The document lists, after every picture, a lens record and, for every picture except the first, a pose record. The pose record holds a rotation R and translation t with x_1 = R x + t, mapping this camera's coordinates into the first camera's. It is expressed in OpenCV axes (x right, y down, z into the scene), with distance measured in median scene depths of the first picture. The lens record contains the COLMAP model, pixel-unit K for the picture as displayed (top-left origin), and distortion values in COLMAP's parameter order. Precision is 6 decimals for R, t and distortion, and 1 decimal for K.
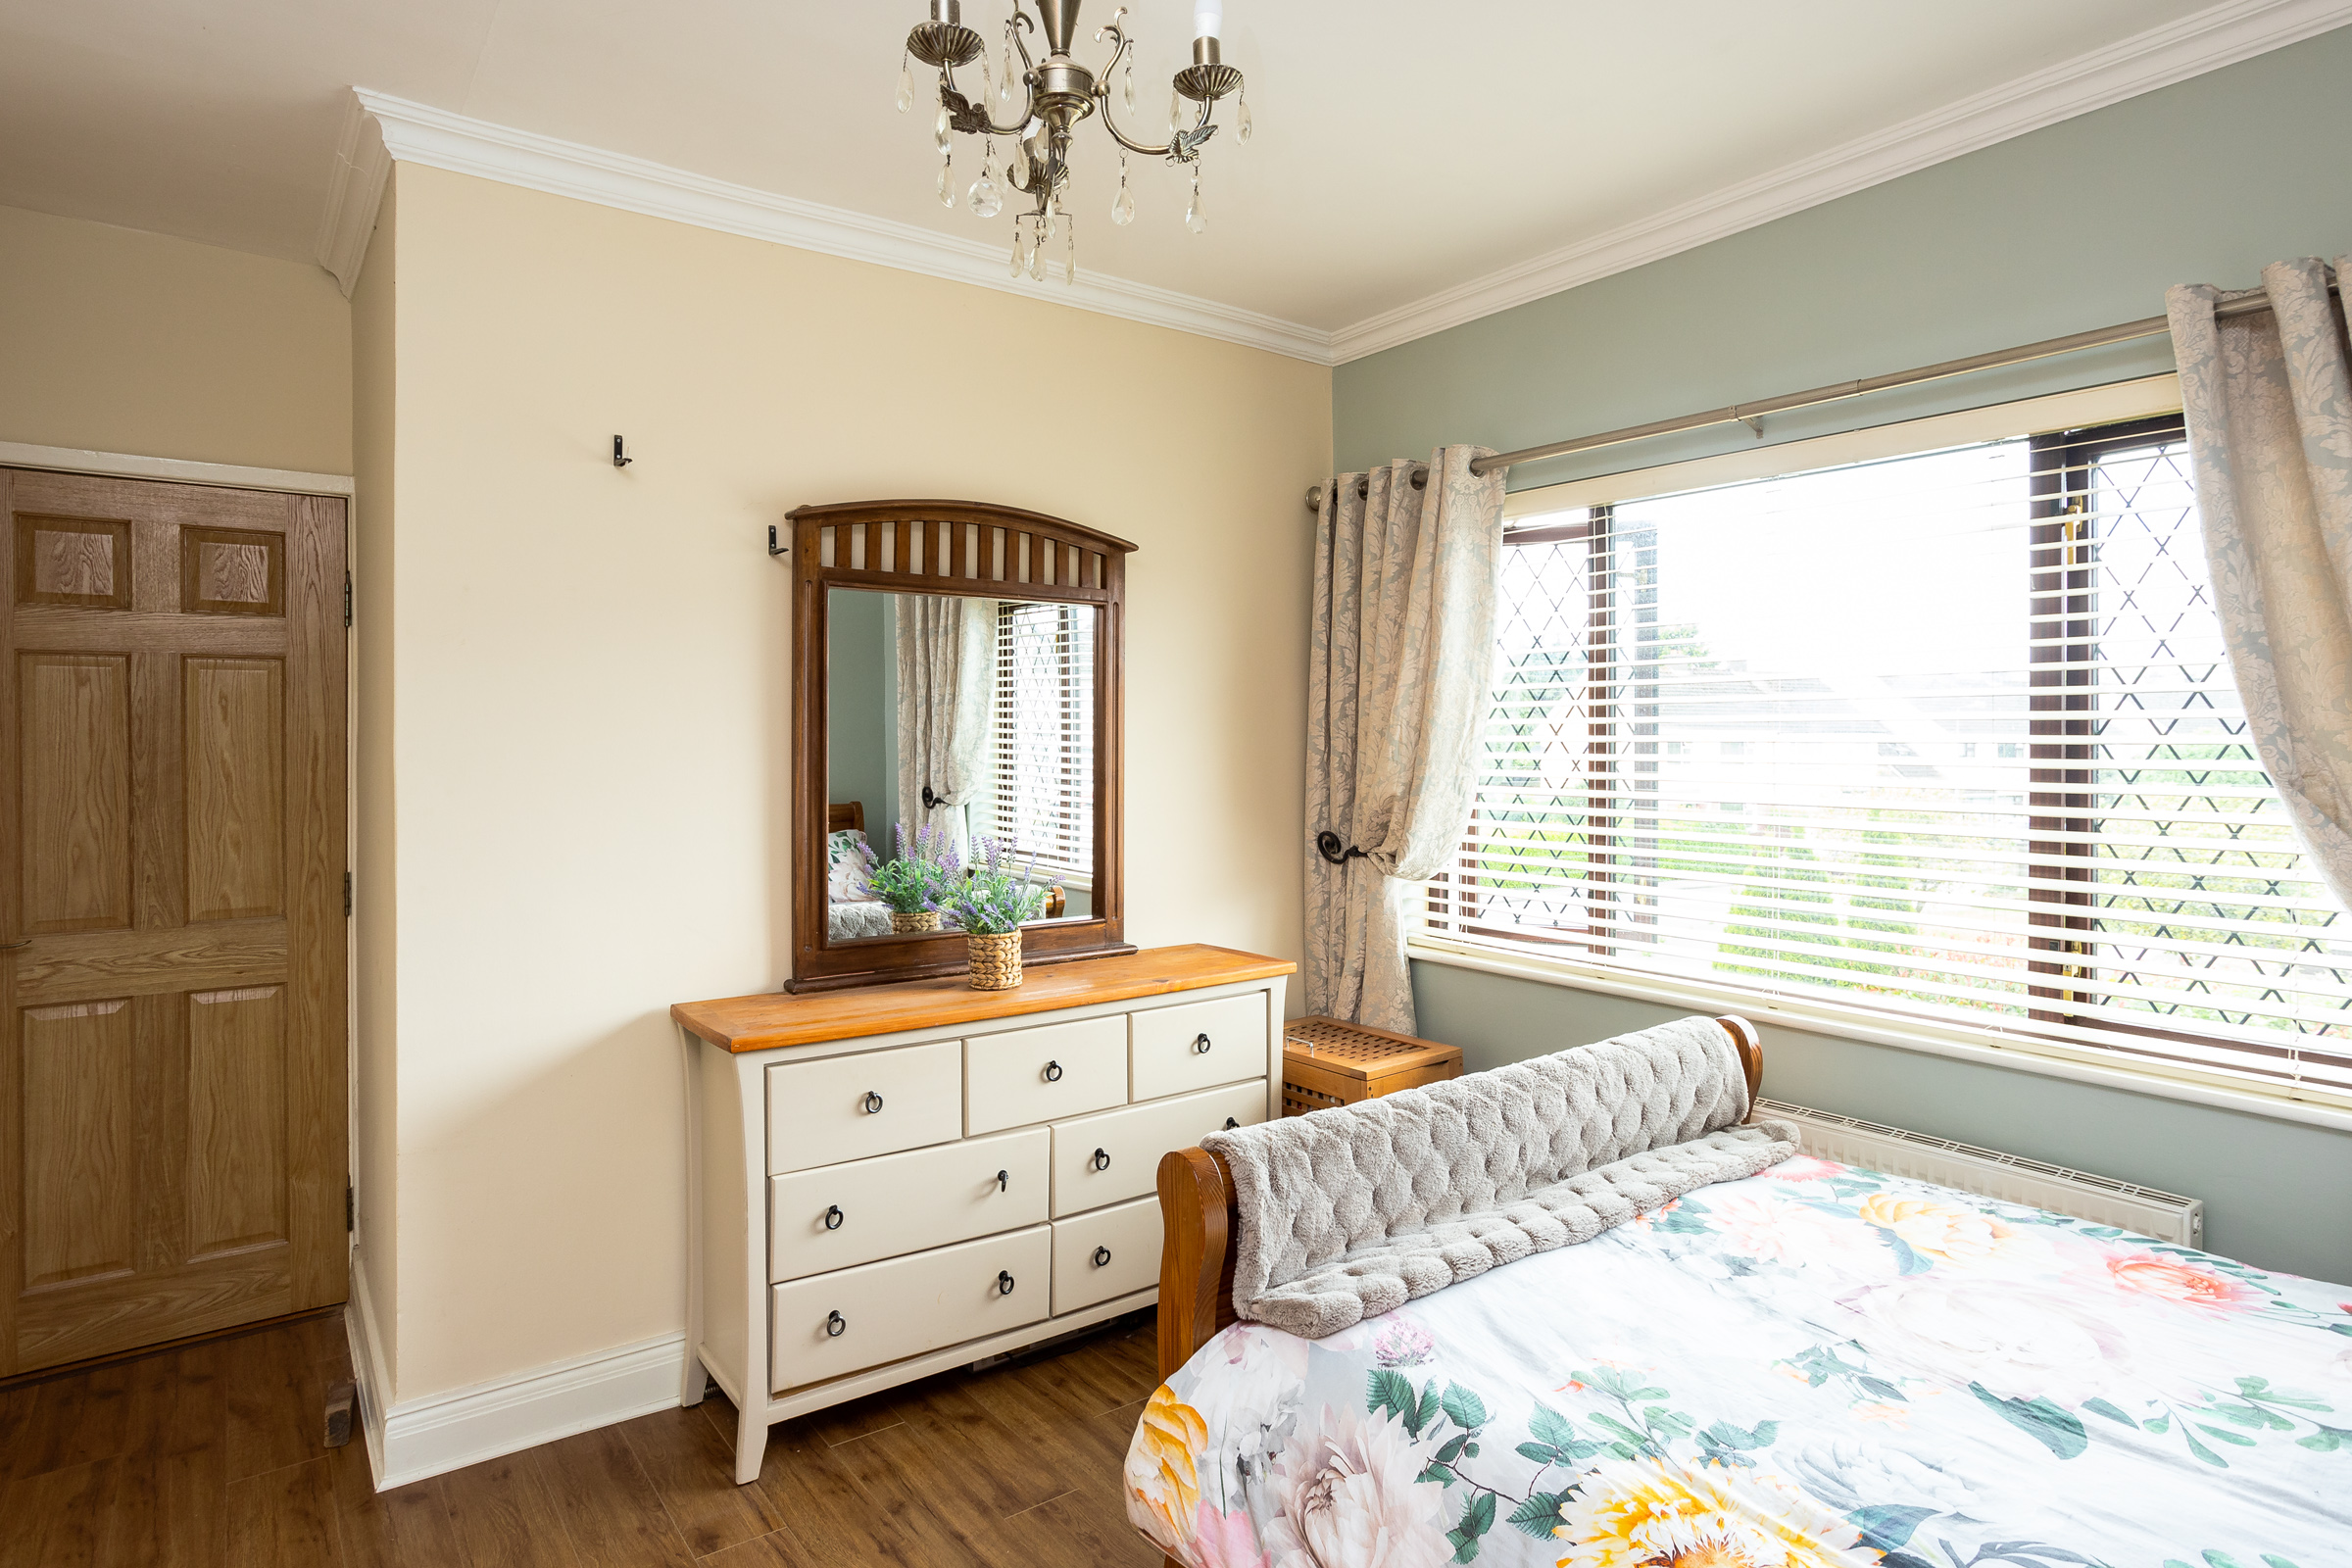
lens RADIAL K [[1290.4, 0, 1176.5], [0, 1290.4, 776.3], [0, 0, 1]] dist [0.000199, 0.000629]
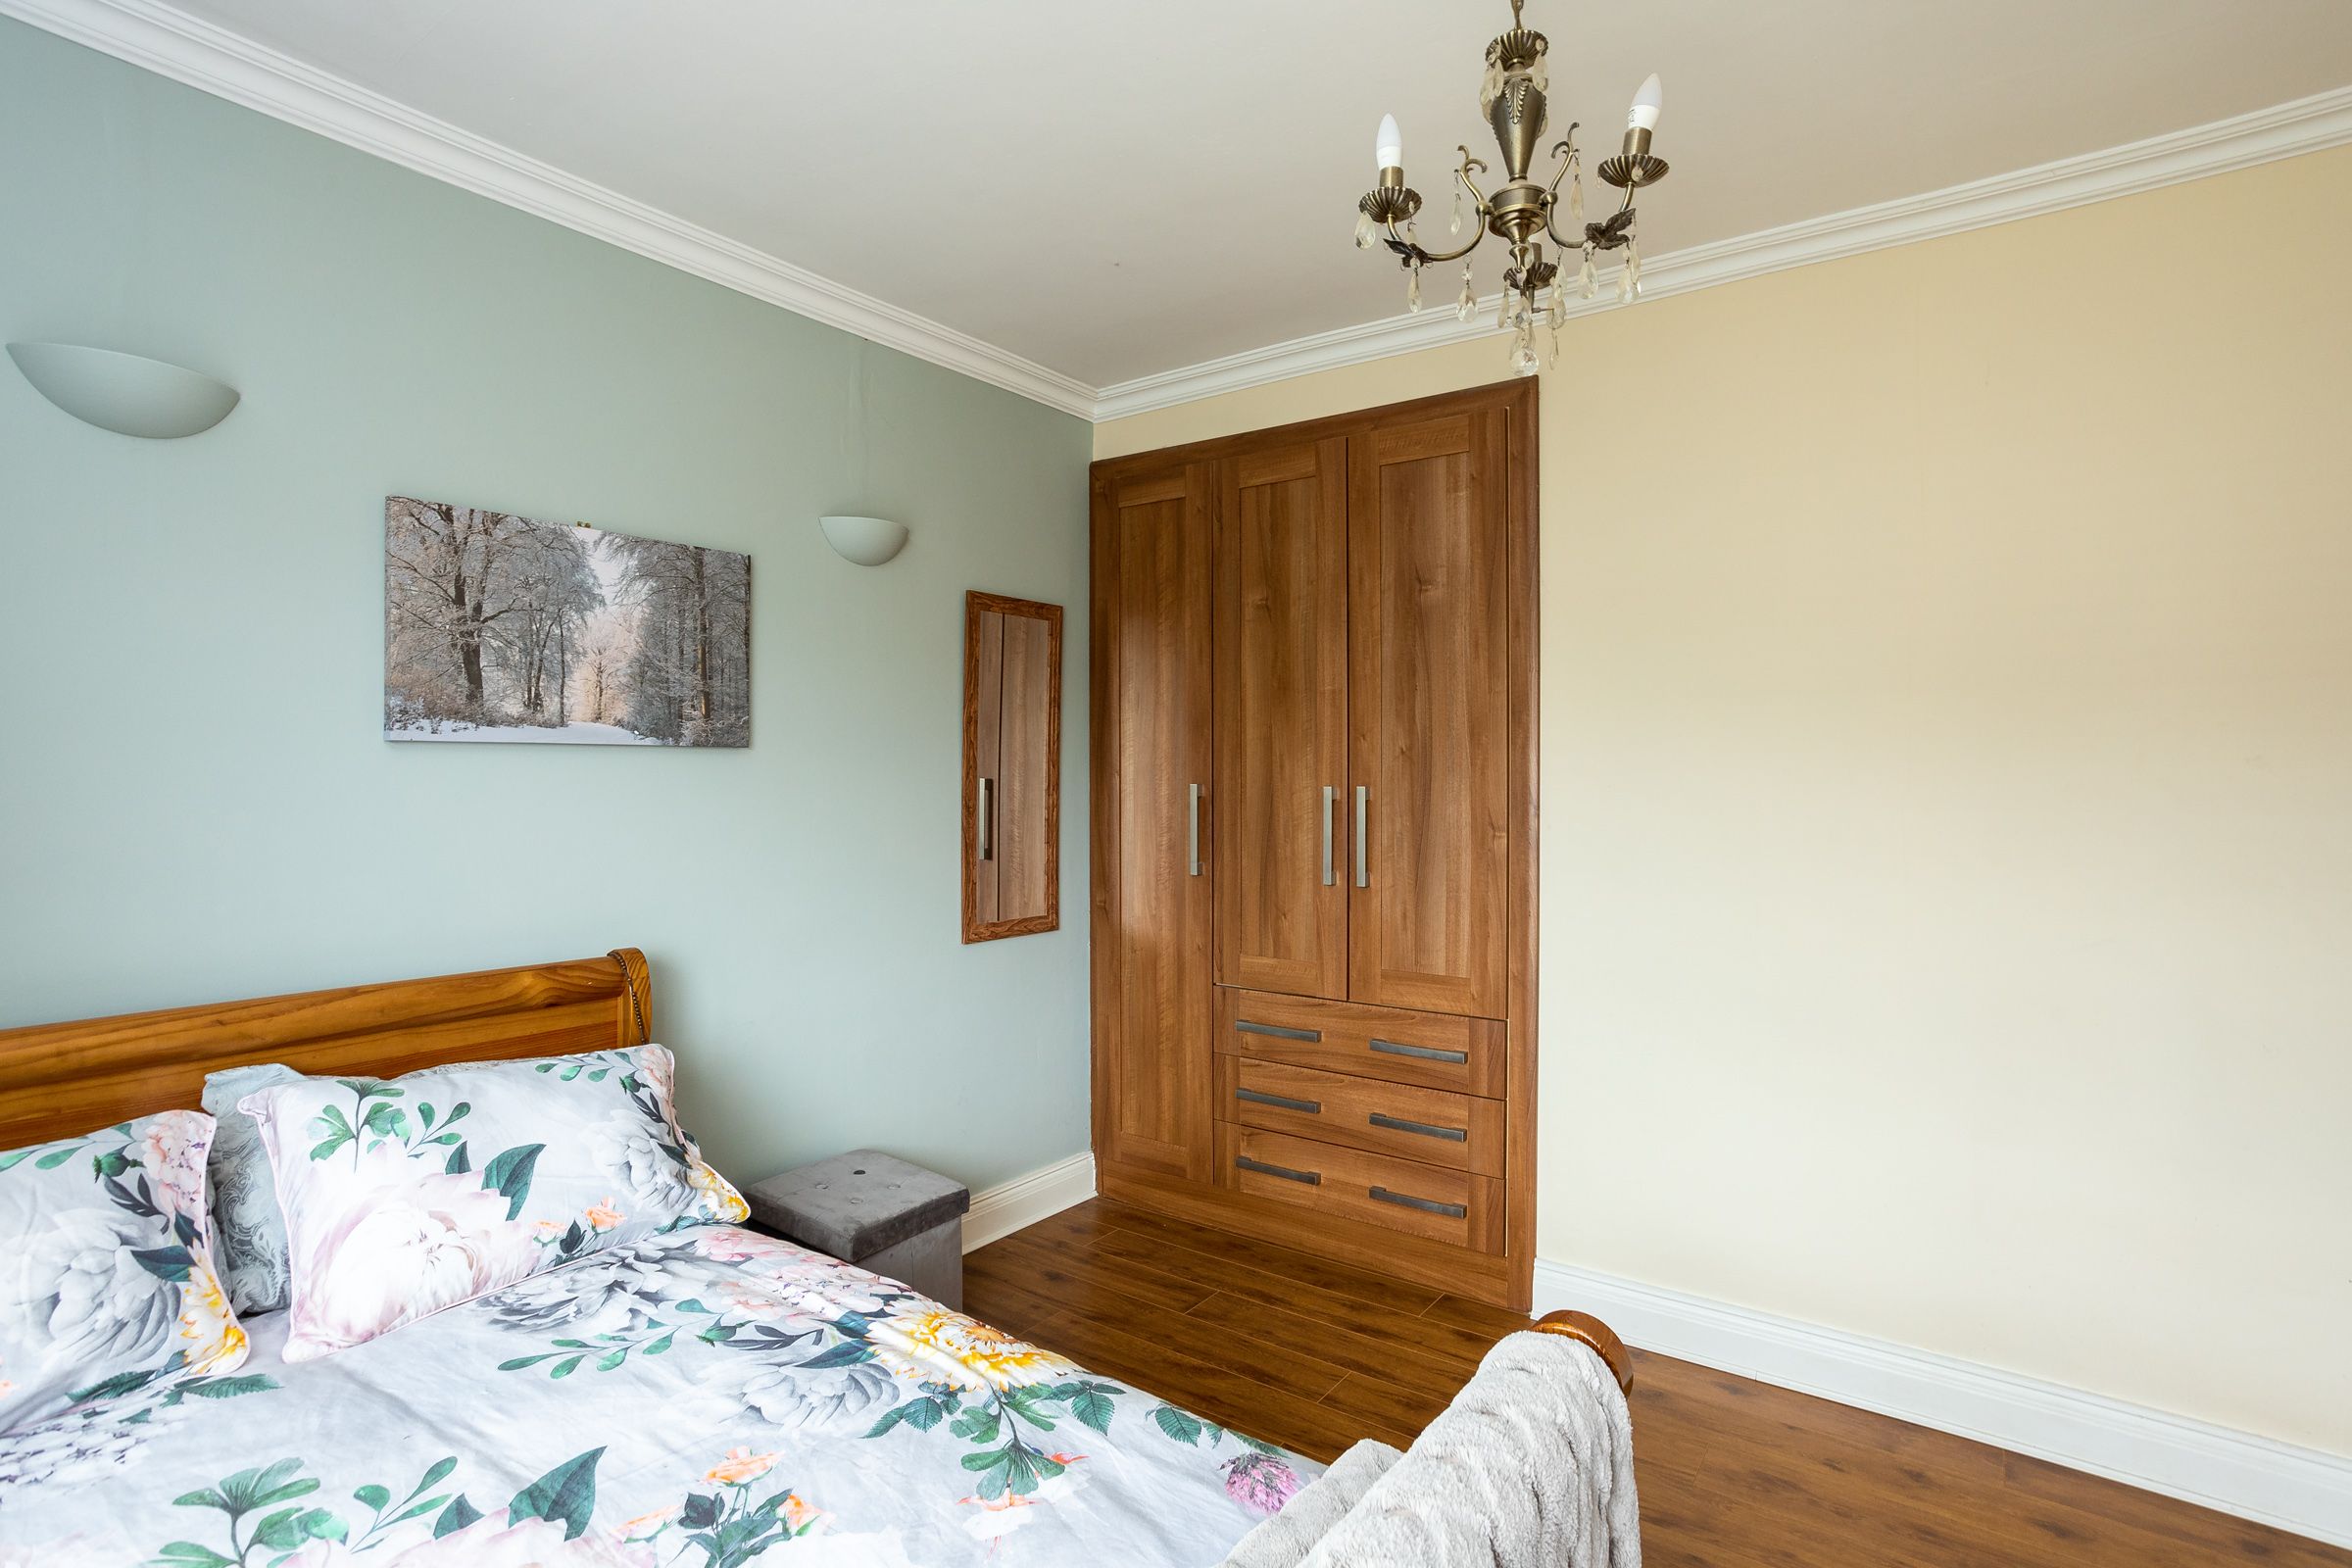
lens RADIAL K [[1166.6, 0, 1178.3], [0, 1166.6, 780.6], [0, 0, 1]] dist [0.002113, 0.000025]
pose [[-0.953237, 0.002082, -0.302216, 0.508789], [-0.004543, 0.999765, 0.021217, -0.014718], [0.302189, 0.021598, -0.953003, 1.909379]]
